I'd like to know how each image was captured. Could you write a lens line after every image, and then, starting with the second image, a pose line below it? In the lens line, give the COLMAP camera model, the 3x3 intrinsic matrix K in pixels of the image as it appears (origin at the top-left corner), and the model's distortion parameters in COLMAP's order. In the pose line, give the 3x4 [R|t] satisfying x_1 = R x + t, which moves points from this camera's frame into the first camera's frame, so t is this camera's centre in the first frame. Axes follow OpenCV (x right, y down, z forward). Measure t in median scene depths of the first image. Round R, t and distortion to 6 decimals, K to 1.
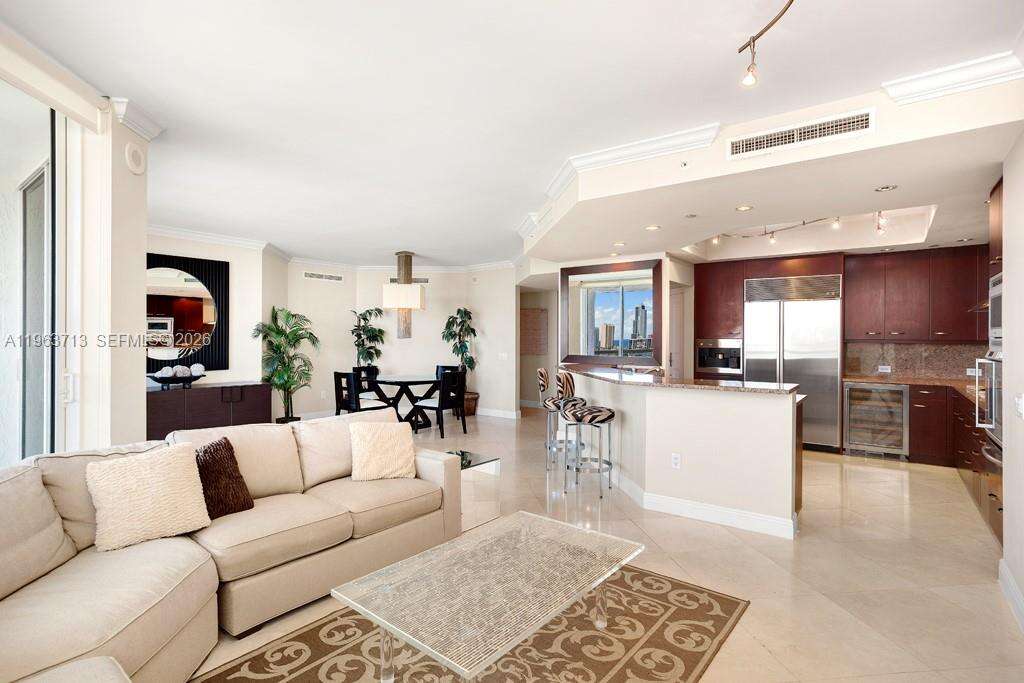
lens RADIAL K [[520.5, 0, 483.3], [0, 520.5, 335.9], [0, 0, 1]] dist [0.002615, 0.000759]
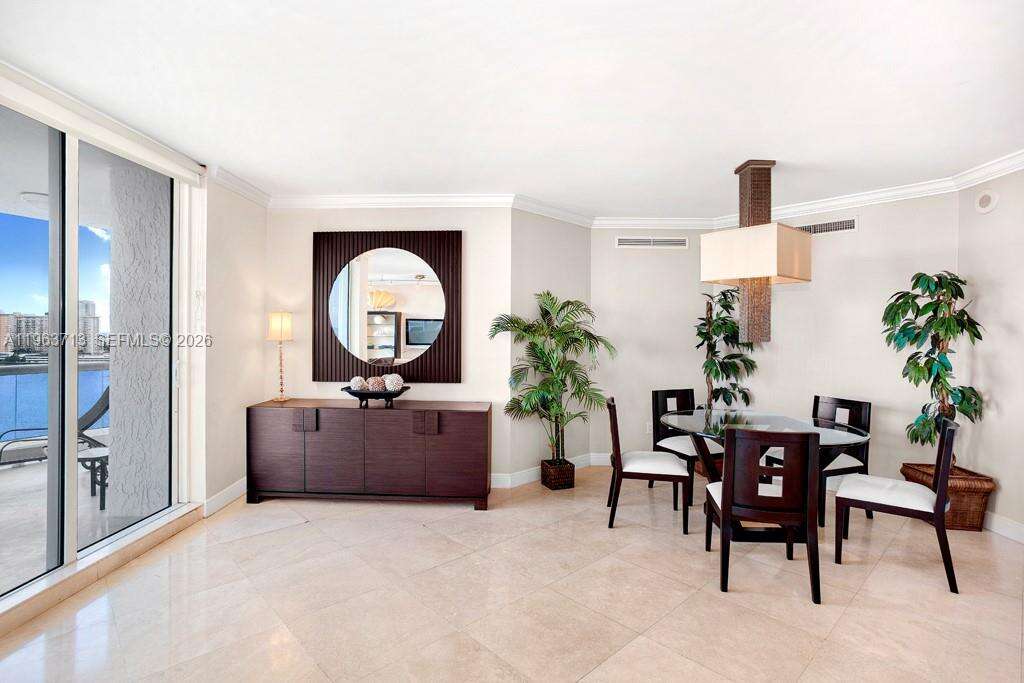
lens RADIAL K [[520.5, 0, 483.3], [0, 520.5, 335.9], [0, 0, 1]] dist [0.002615, 0.000759]
pose [[0.599314, 0.006556, -0.800487, 0.079064], [-0.001952, 0.999975, 0.006729, -0.003296], [0.800512, -0.002471, 0.599312, 0.454574]]
